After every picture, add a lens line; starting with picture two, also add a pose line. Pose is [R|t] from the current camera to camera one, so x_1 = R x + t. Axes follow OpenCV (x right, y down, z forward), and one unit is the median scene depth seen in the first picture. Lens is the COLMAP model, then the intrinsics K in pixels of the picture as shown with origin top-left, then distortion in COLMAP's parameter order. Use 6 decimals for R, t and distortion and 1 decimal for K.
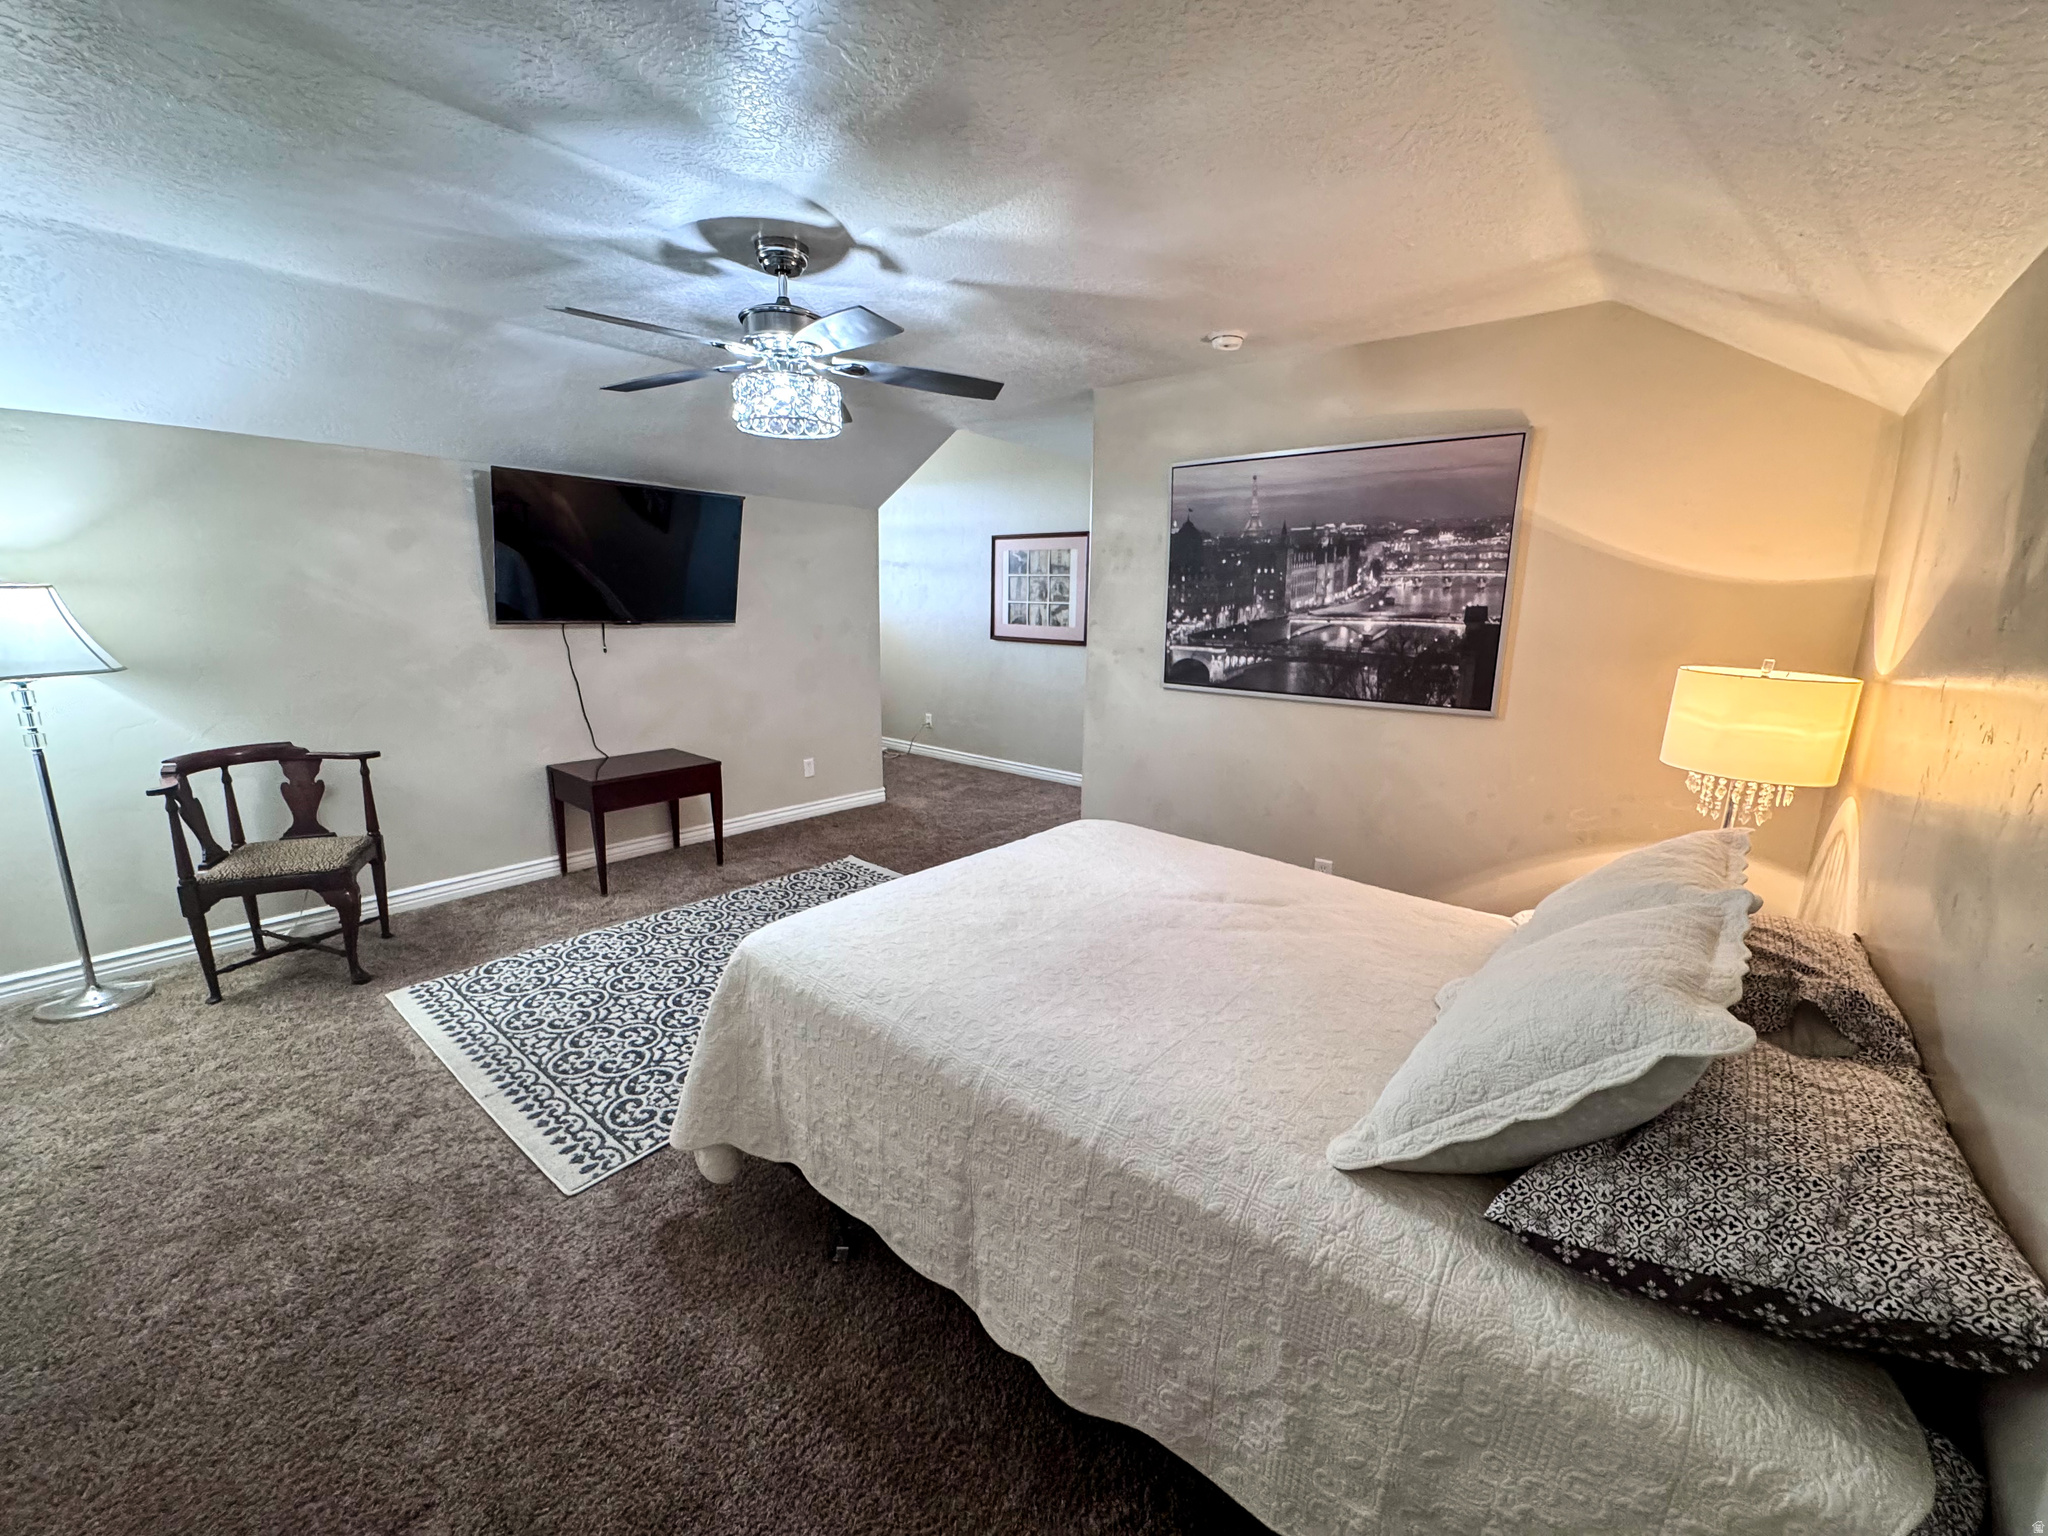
lens RADIAL K [[816.2, 0, 1020.5], [0, 816.2, 760.6], [0, 0, 1]] dist [0.000136, -0.000088]
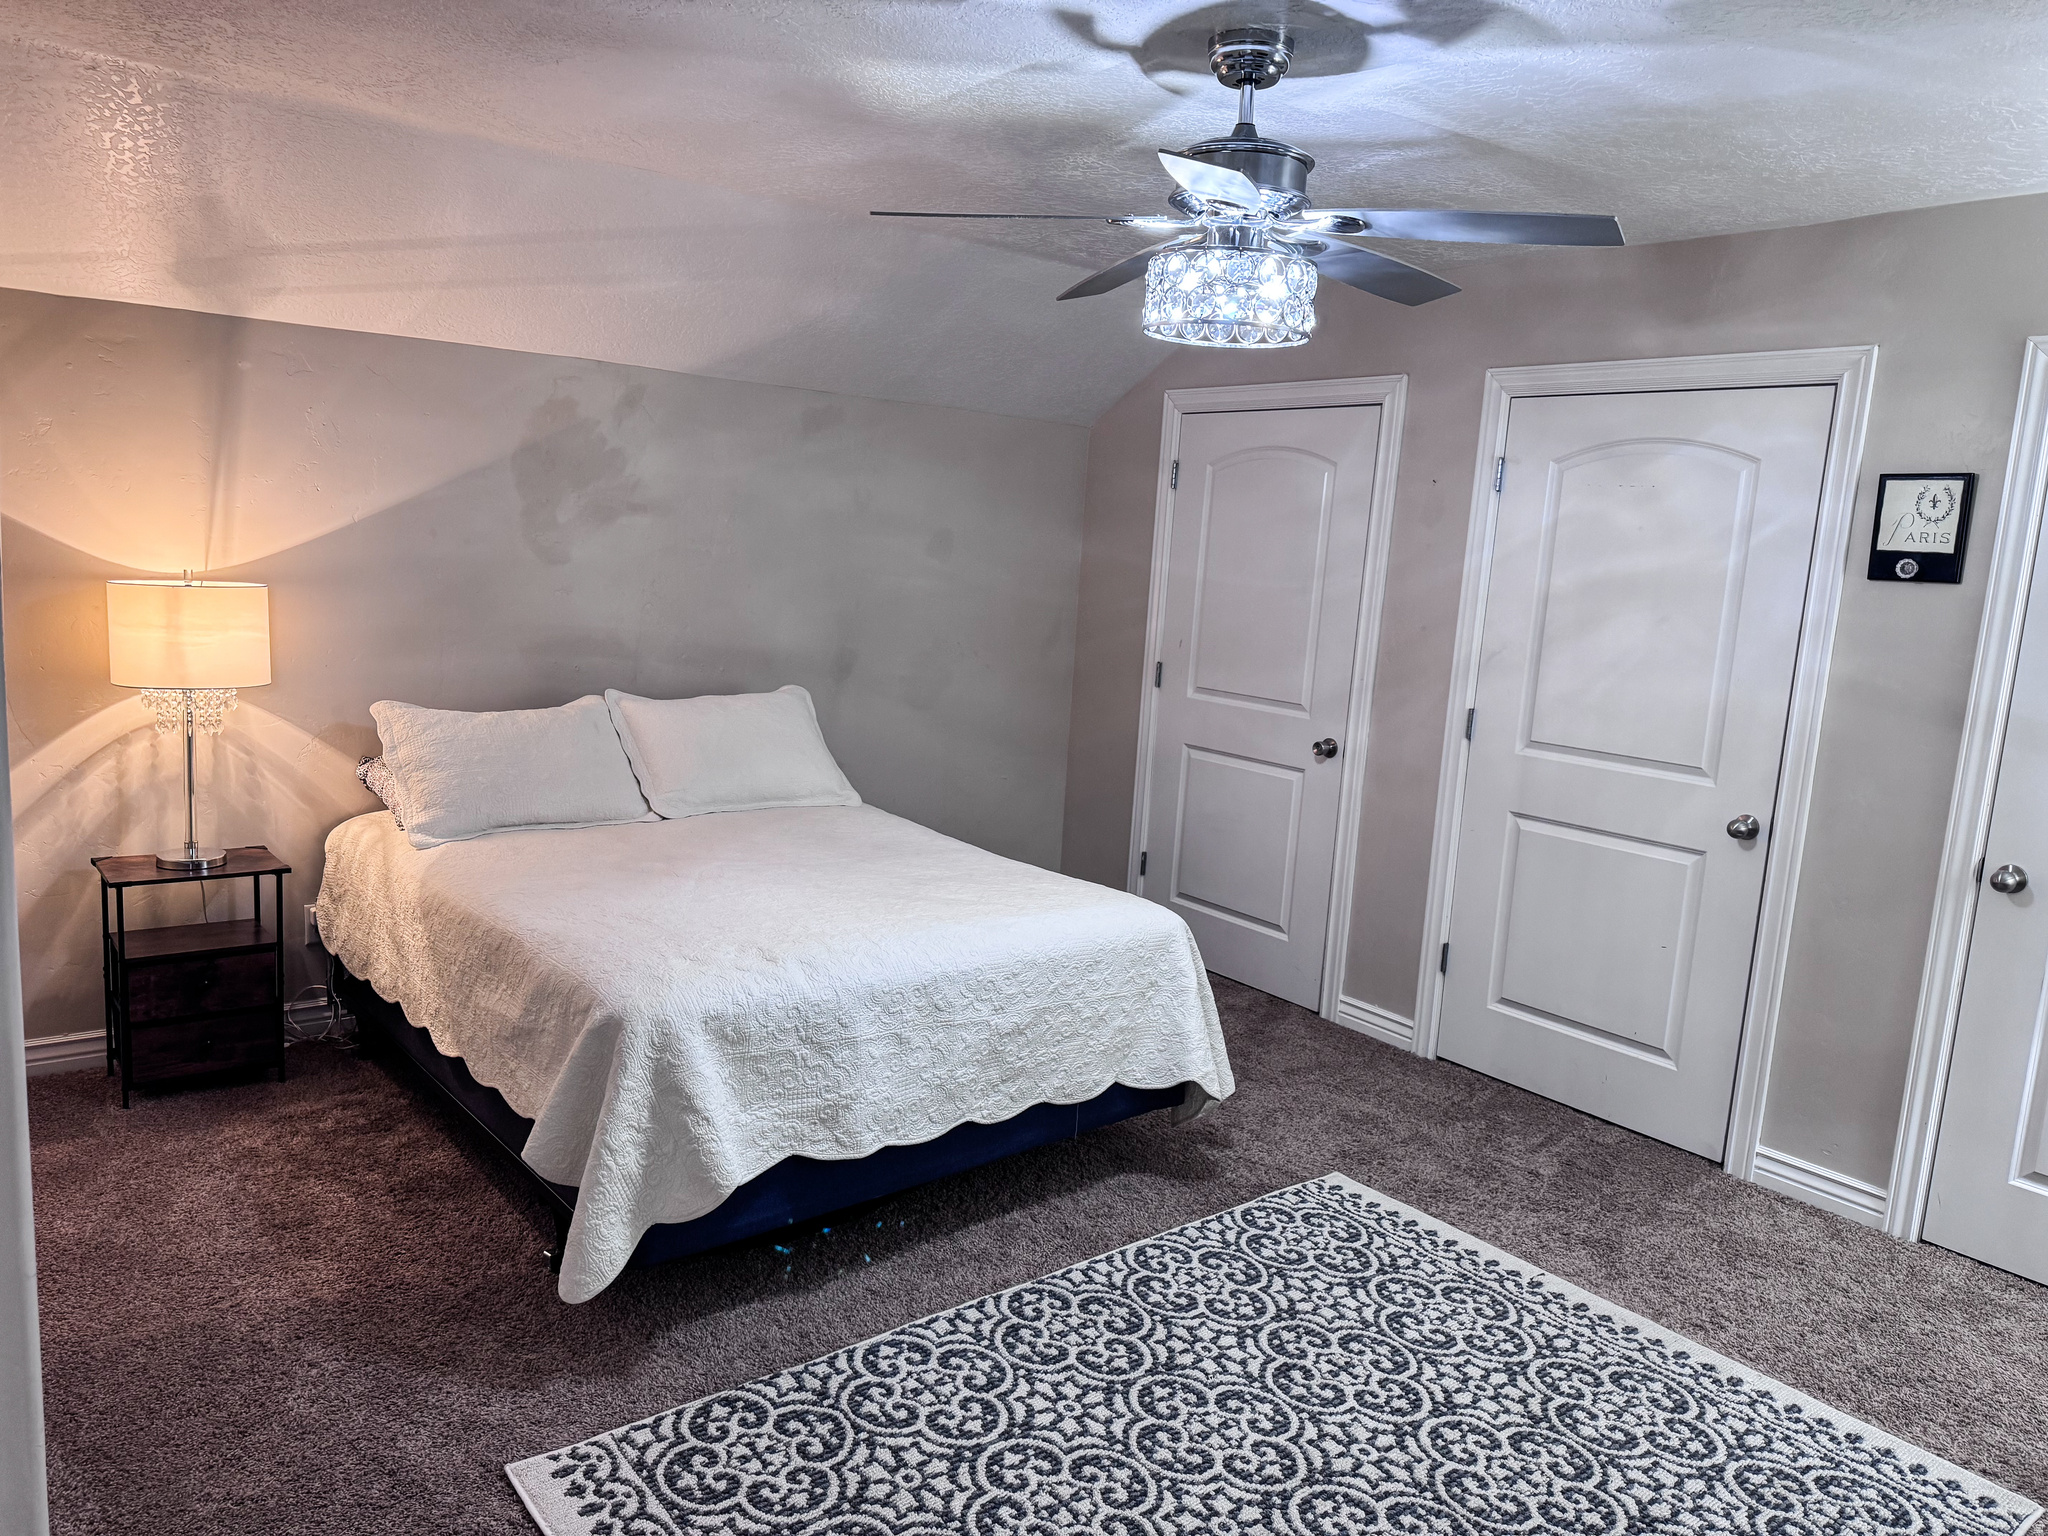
lens RADIAL K [[1449.9, 0, 1024.0], [0, 1449.9, 768.0], [0, 0, 1]] dist [0.062033, -0.068612]
pose [[-0.979410, -0.102197, 0.174101, -0.317448], [-0.034904, 0.935134, 0.352571, -0.428798], [-0.198840, 0.339235, -0.919447, 1.892026]]
